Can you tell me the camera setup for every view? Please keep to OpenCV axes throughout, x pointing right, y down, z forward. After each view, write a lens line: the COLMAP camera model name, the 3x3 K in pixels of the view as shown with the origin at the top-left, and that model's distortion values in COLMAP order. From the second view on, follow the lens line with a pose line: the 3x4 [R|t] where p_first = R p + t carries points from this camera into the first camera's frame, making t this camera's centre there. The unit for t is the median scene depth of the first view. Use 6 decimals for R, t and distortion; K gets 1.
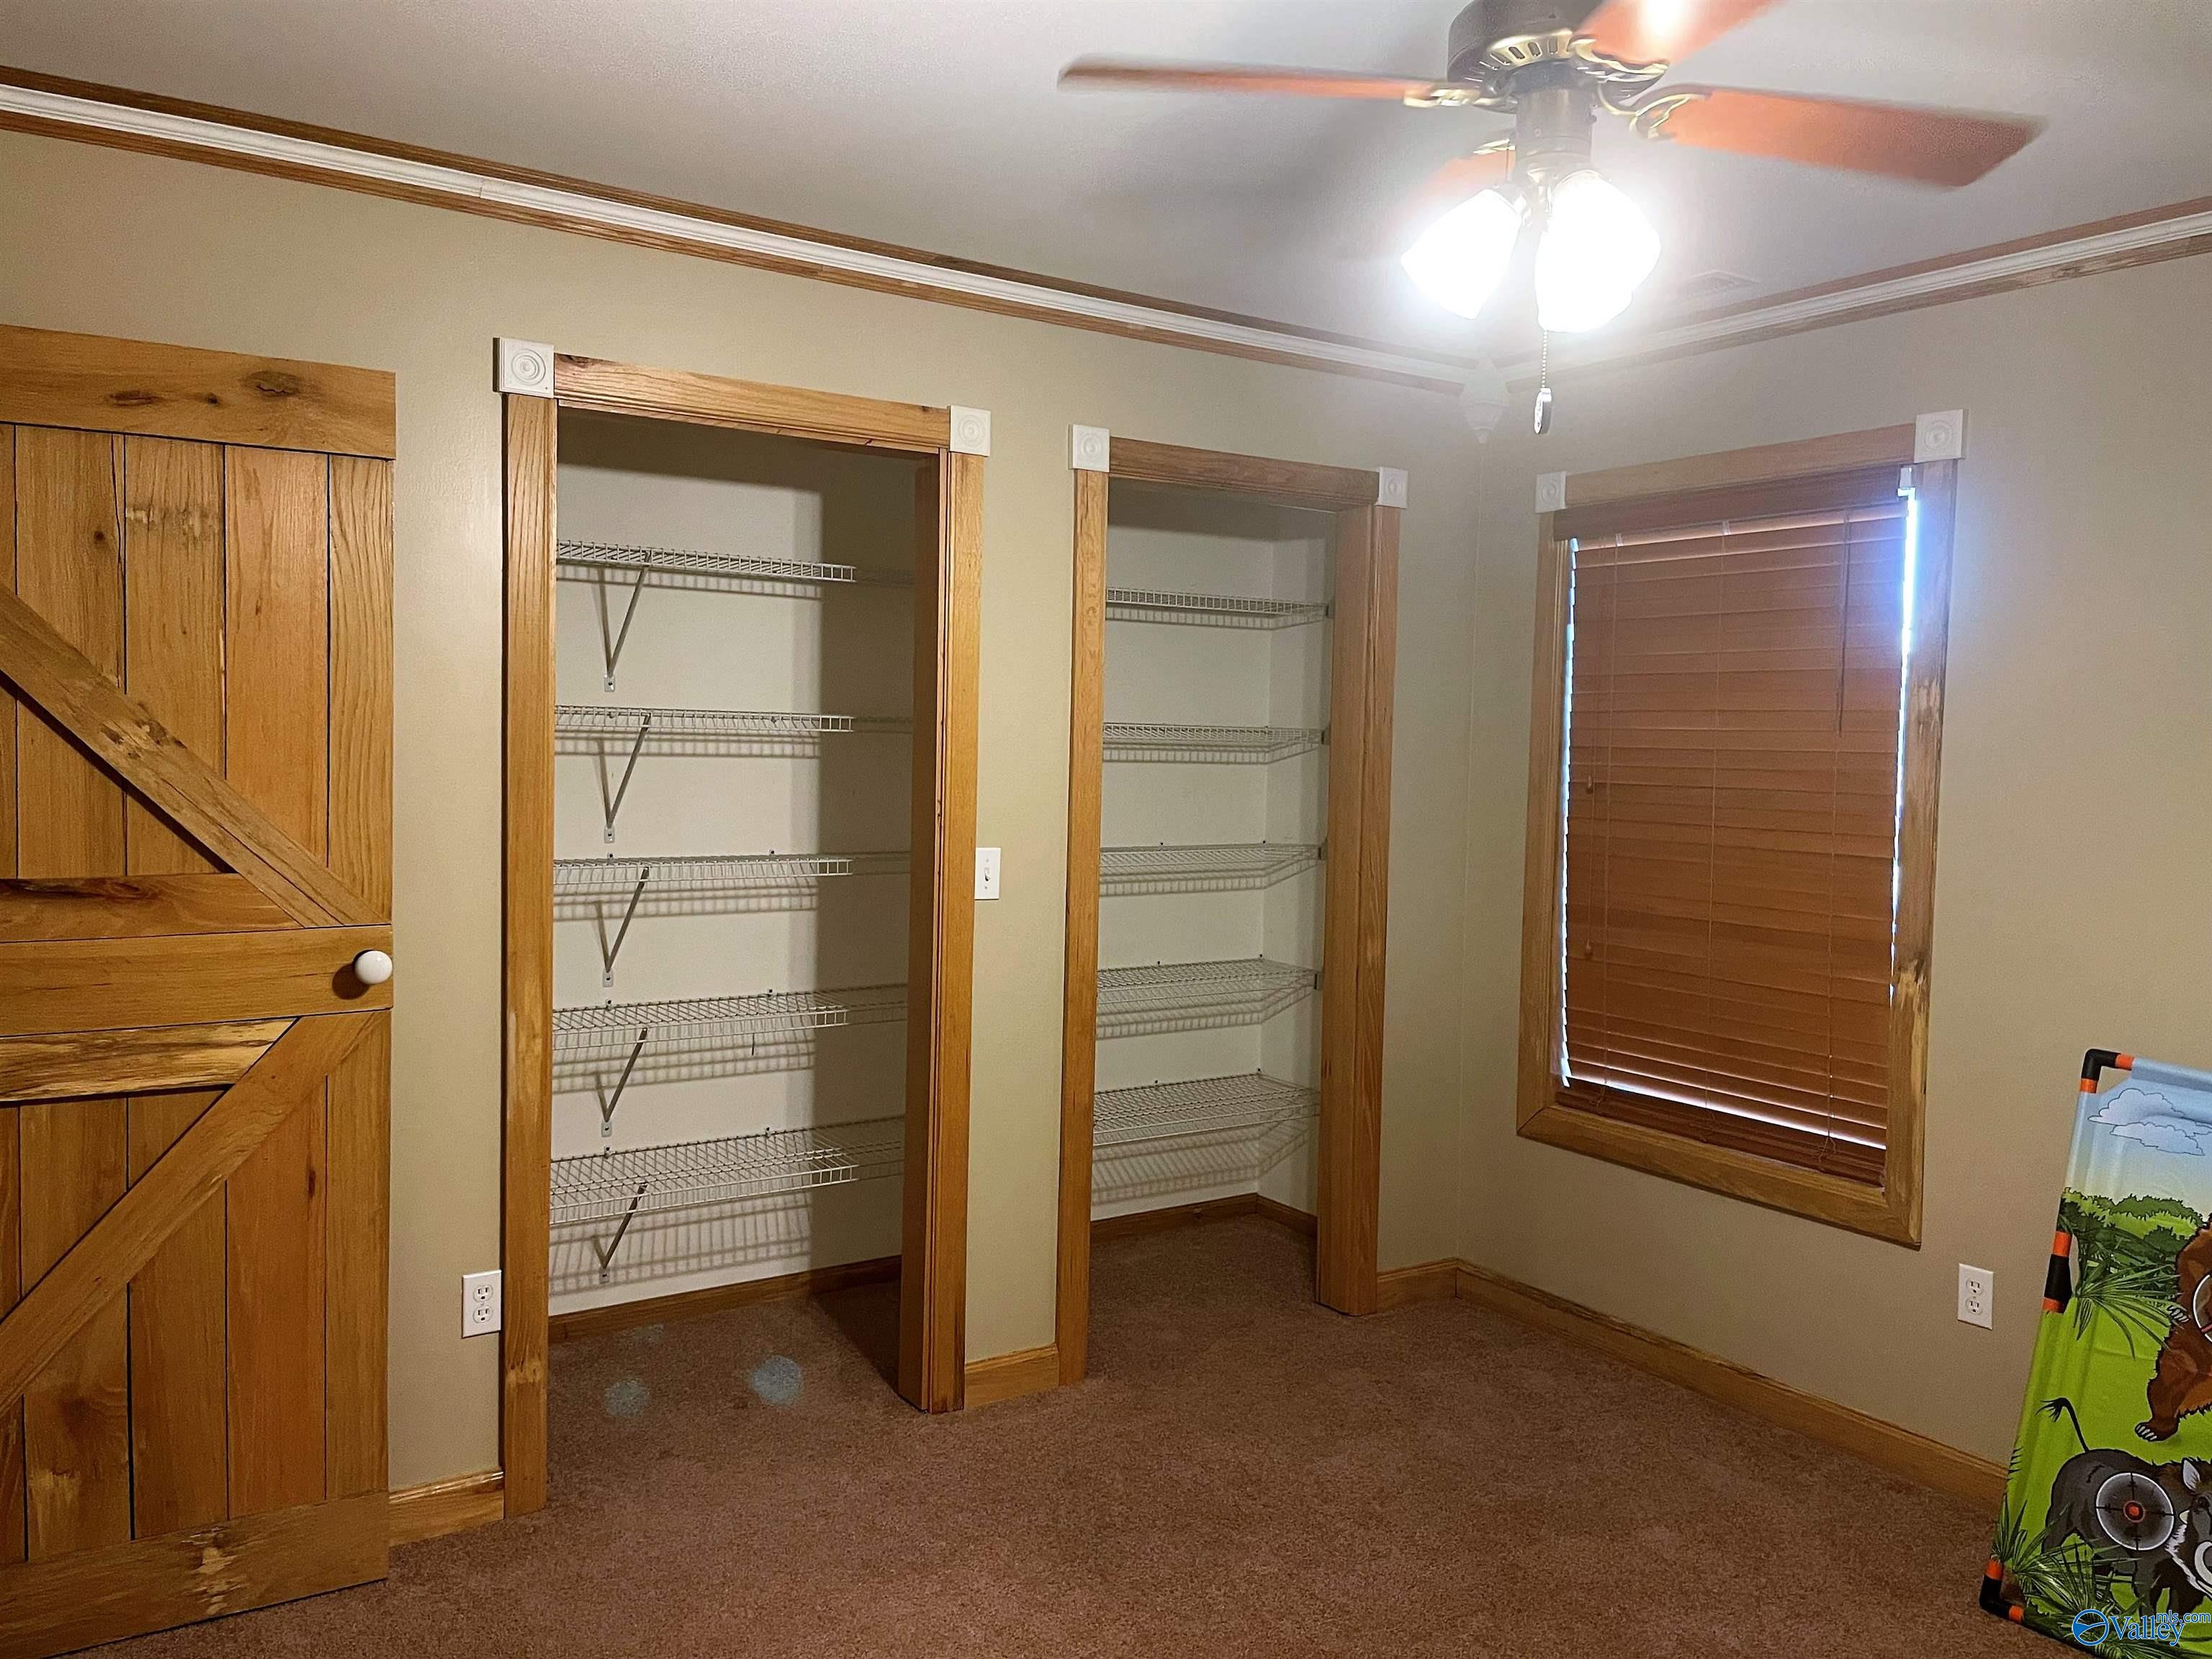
lens RADIAL K [[1760.3, 0, 1116.6], [0, 1760.3, 832.2], [0, 0, 1]] dist [0.102829, -0.140099]
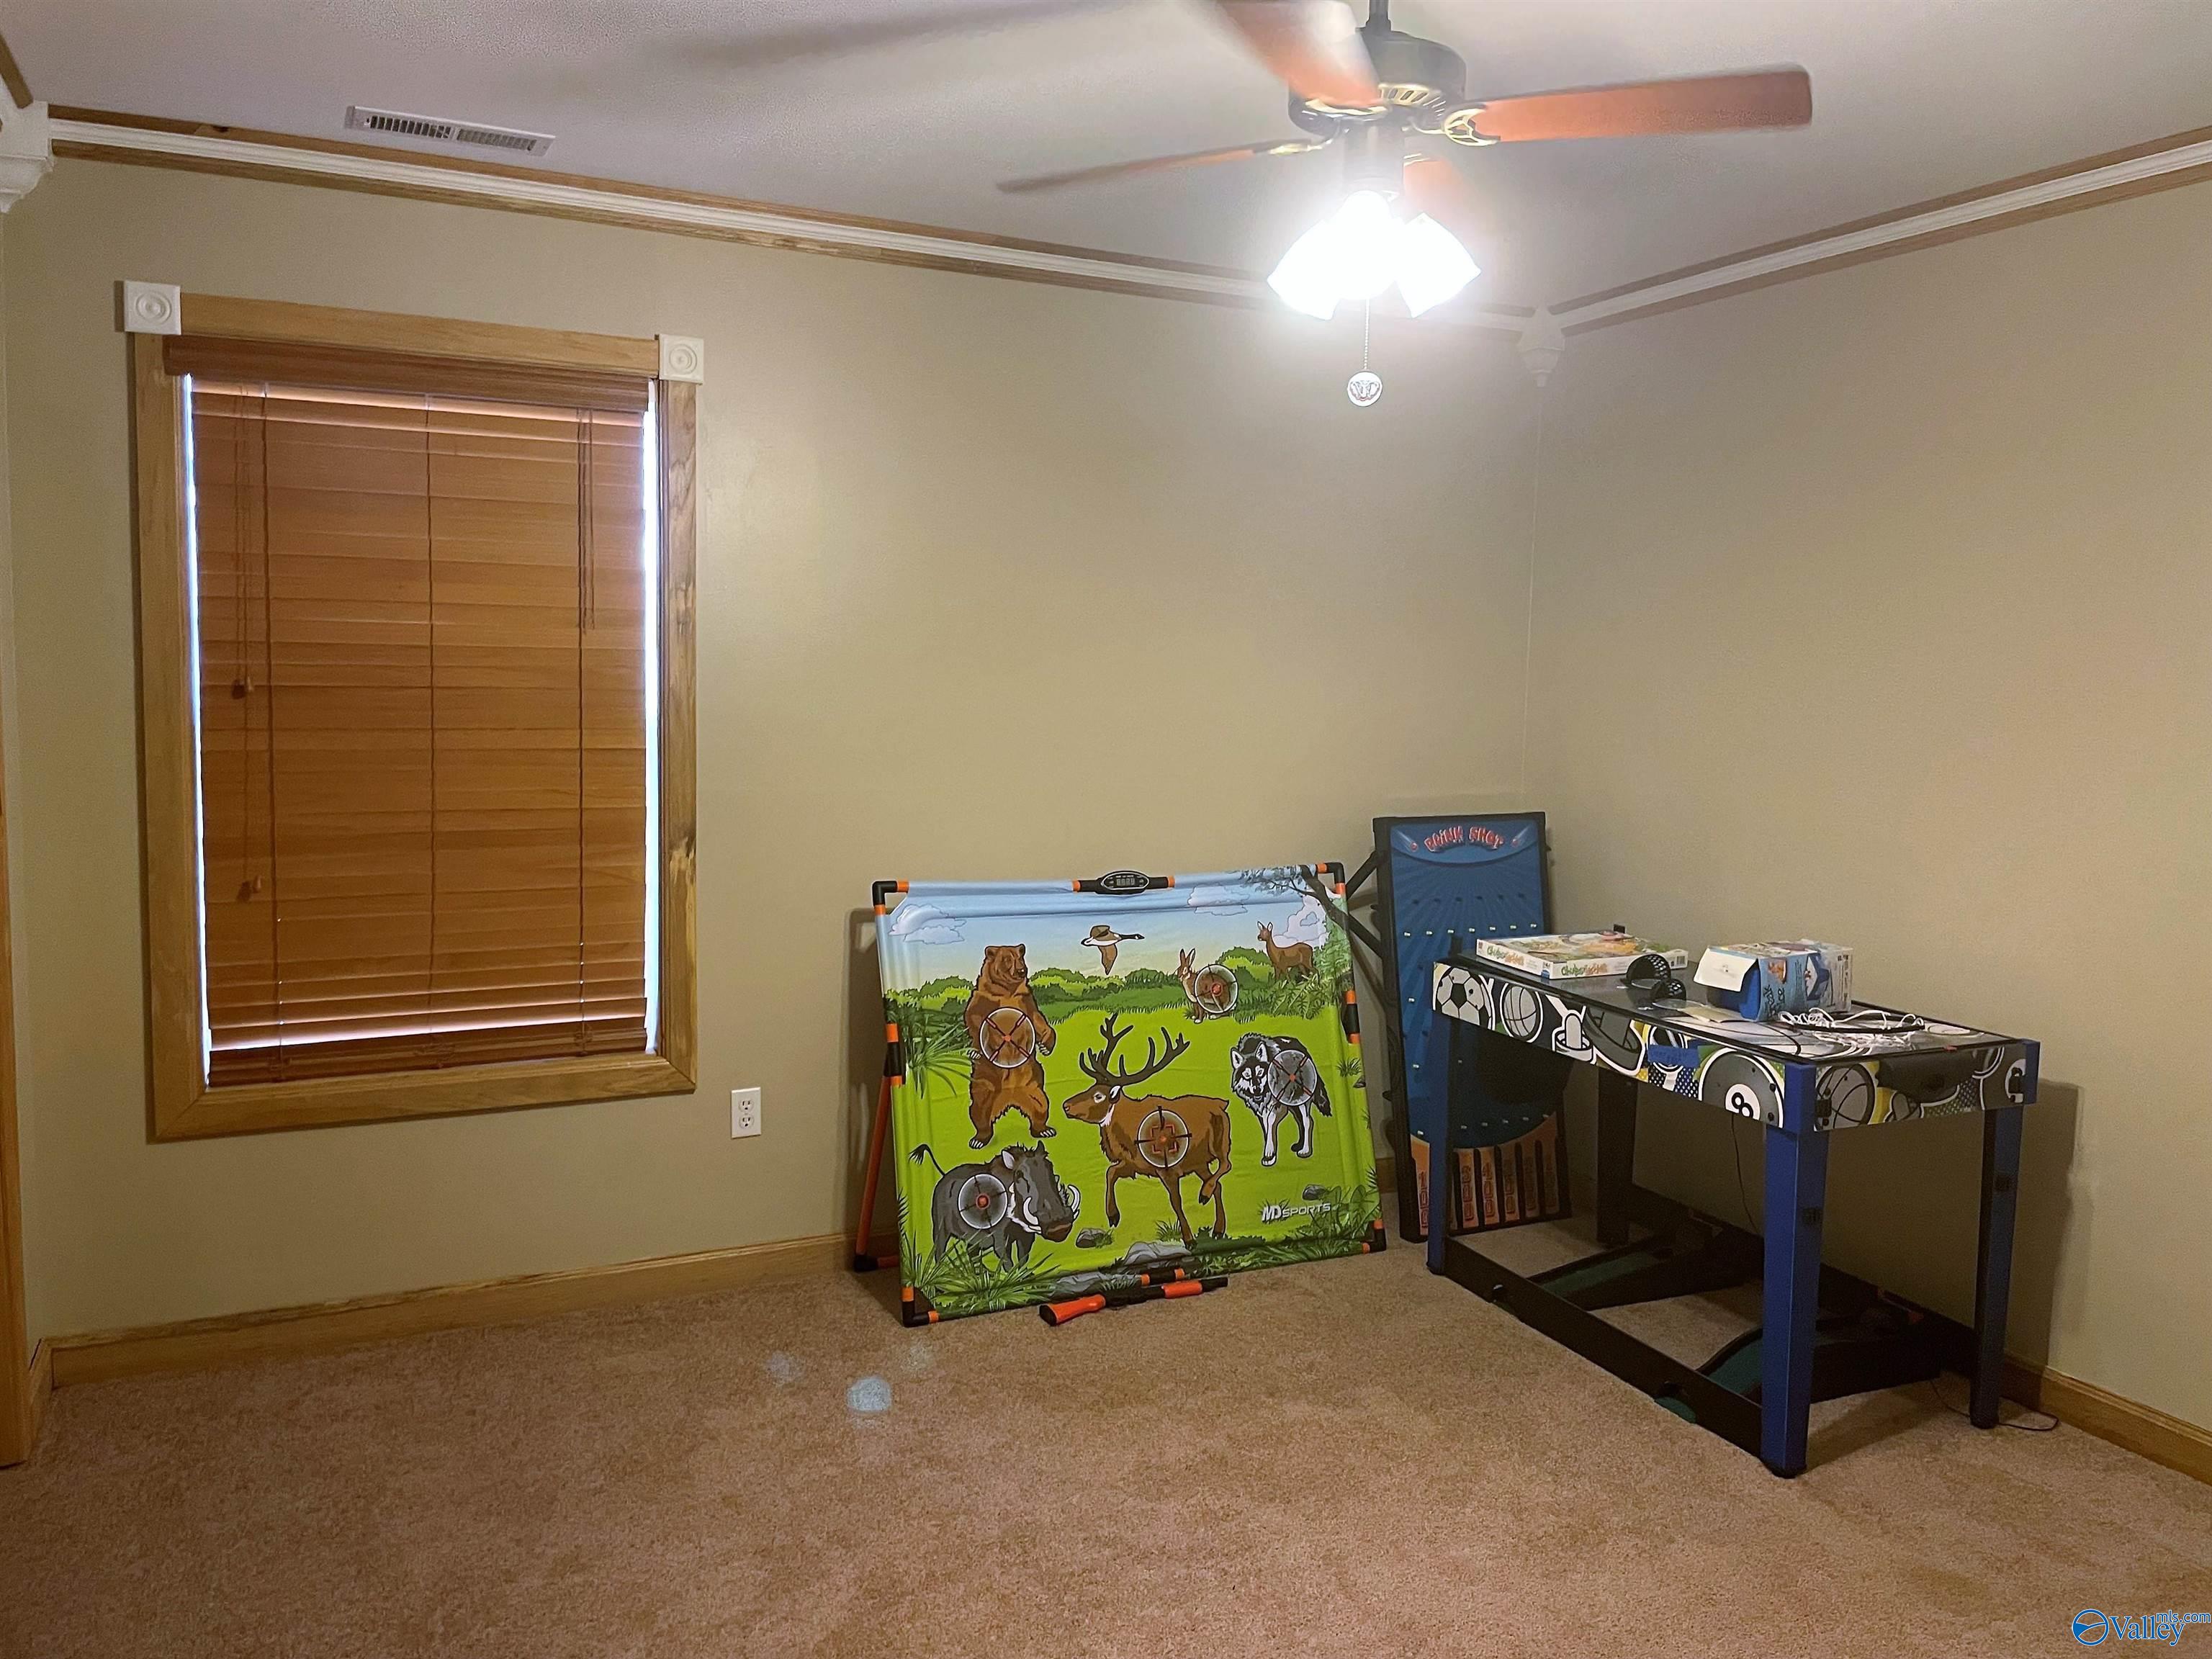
lens RADIAL K [[1760.3, 0, 1116.6], [0, 1760.3, 832.2], [0, 0, 1]] dist [0.102829, -0.140099]
pose [[0.108225, -0.116102, 0.987324, -0.676517], [0.041434, 0.992821, 0.112207, -0.048728], [-0.993263, 0.028765, 0.112258, 0.675475]]
